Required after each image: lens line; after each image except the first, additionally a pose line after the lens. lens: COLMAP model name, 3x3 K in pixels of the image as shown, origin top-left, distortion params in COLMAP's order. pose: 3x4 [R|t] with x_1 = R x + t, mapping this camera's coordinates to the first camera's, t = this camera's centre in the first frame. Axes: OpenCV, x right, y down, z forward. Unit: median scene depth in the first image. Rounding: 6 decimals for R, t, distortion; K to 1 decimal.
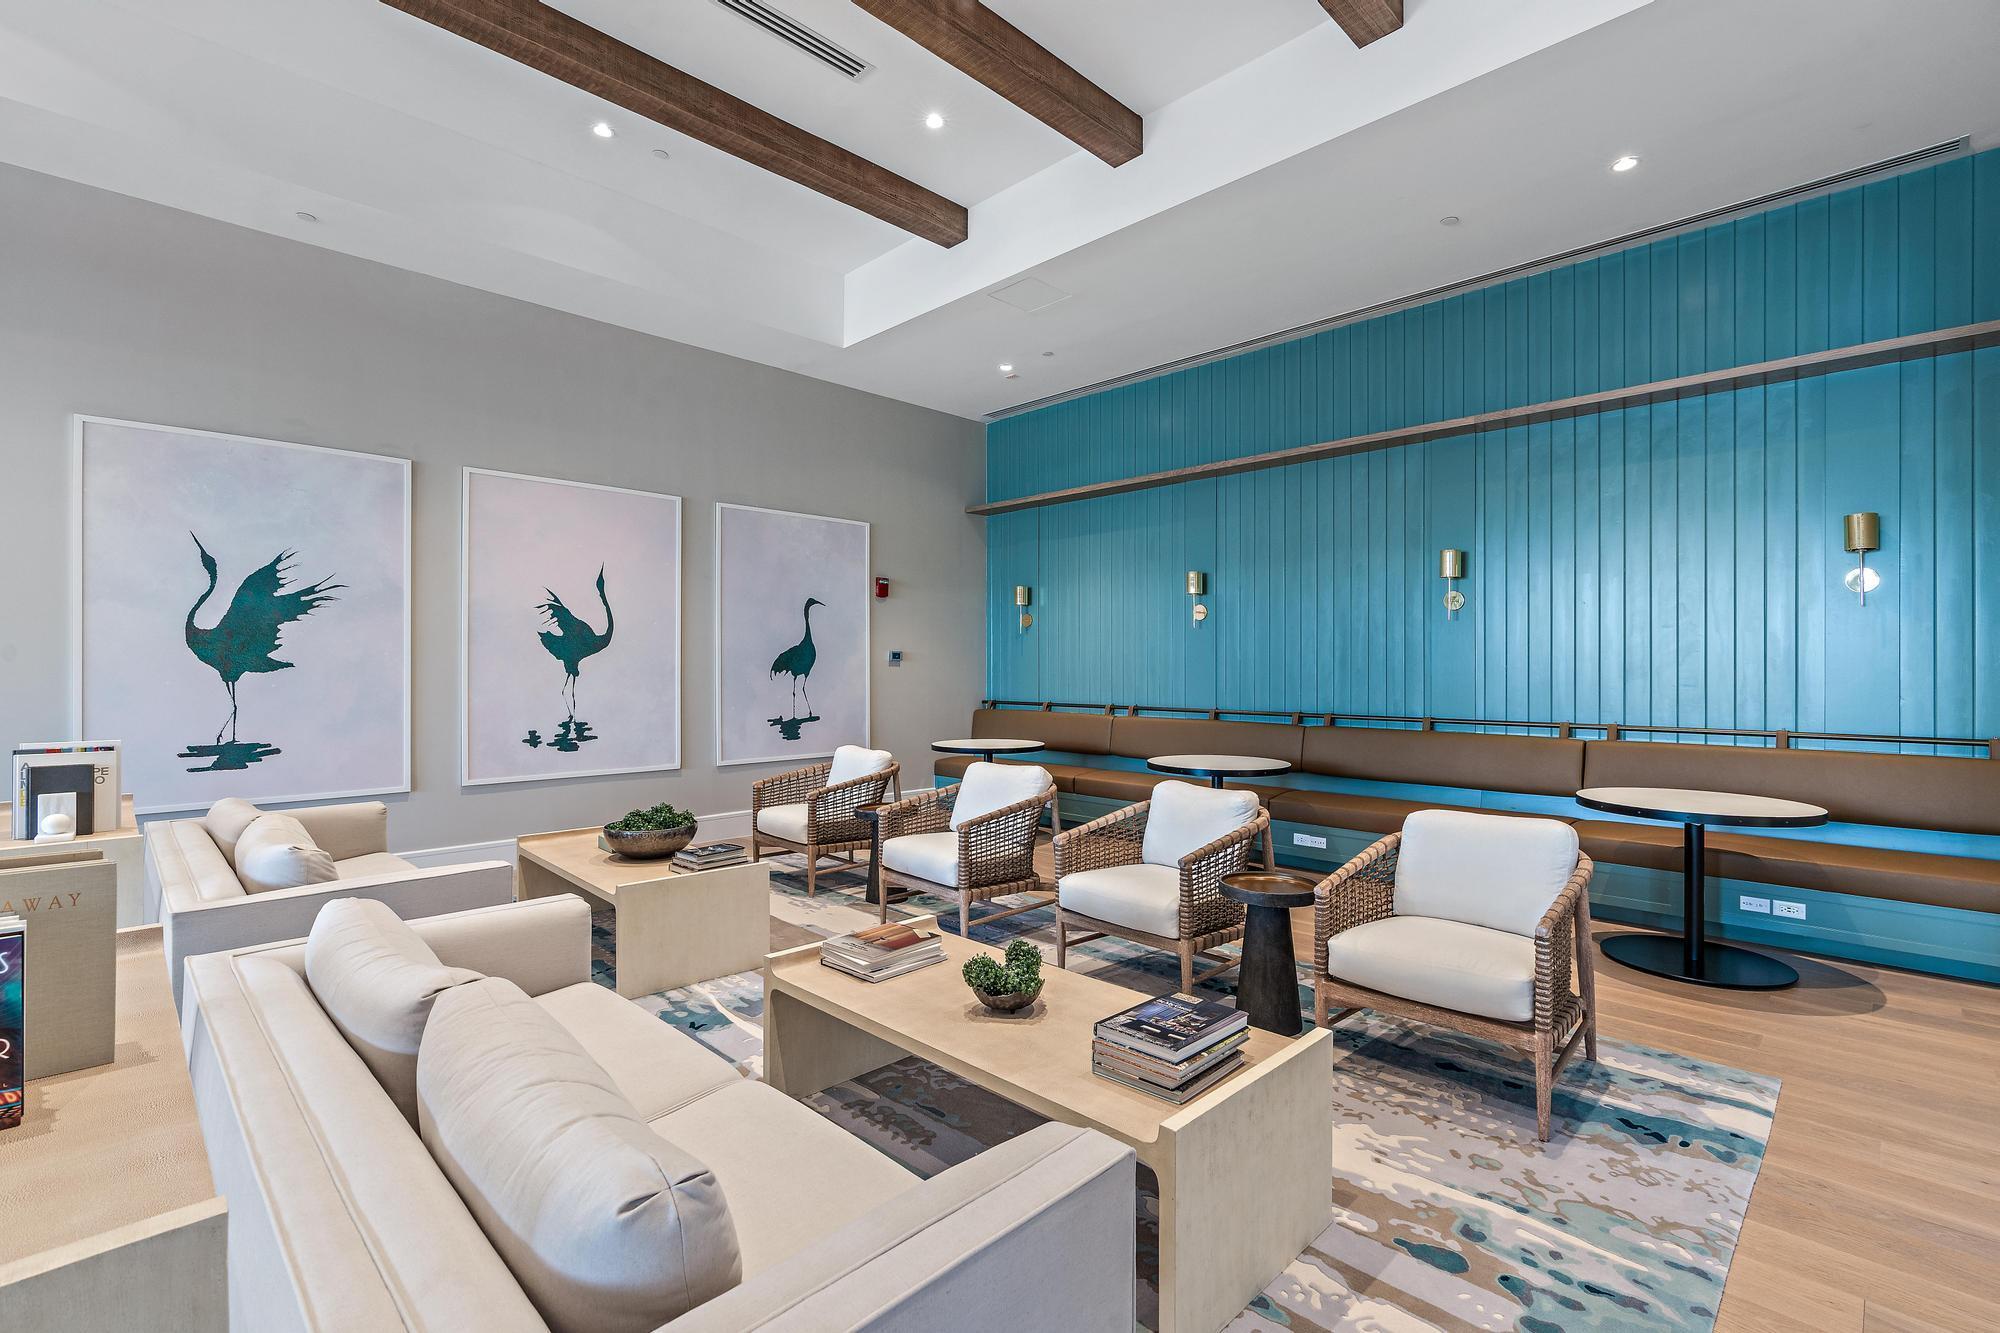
lens RADIAL K [[909.0, 0, 999.6], [0, 909.0, 666.2], [0, 0, 1]] dist [-0.001420, -0.001025]
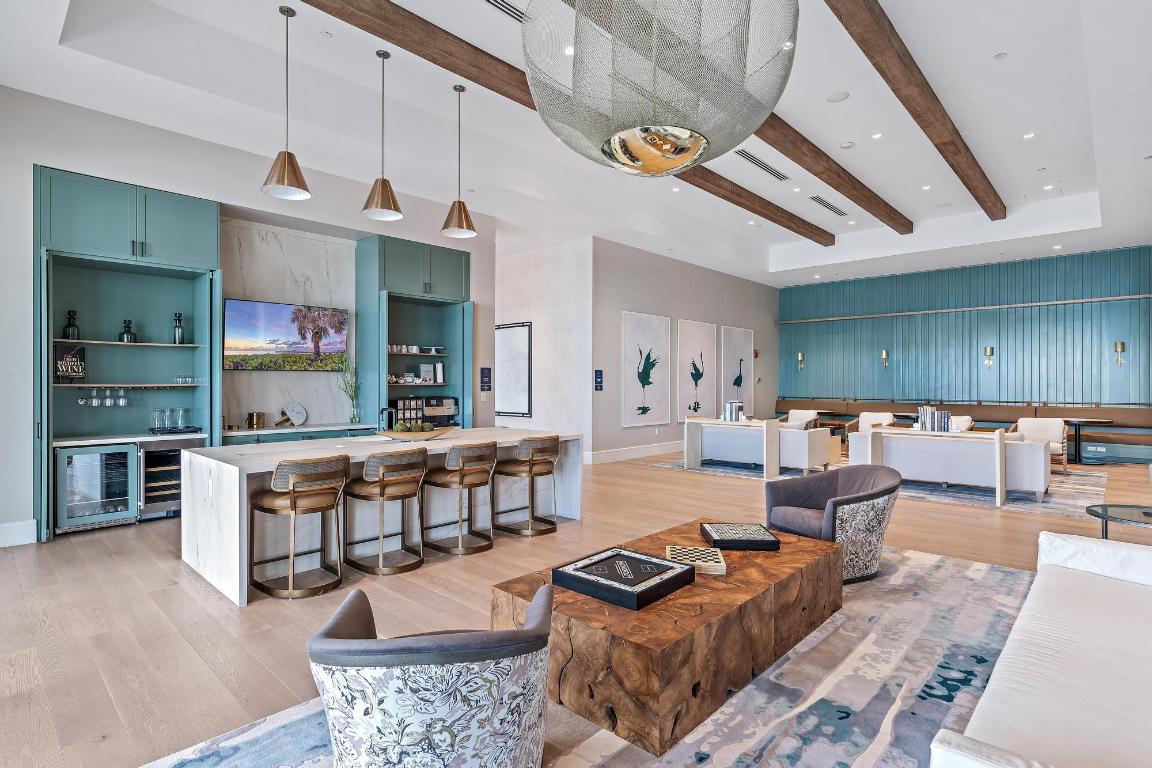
lens RADIAL K [[576.1, 0, 574.6], [0, 576.1, 383.4], [0, 0, 1]] dist [-0.007398, 0.001049]
pose [[0.999701, 0.001725, 0.024408, -1.085680], [-0.001717, 0.999998, -0.000331, 0.001554], [-0.024408, 0.000289, 0.999702, -1.045457]]
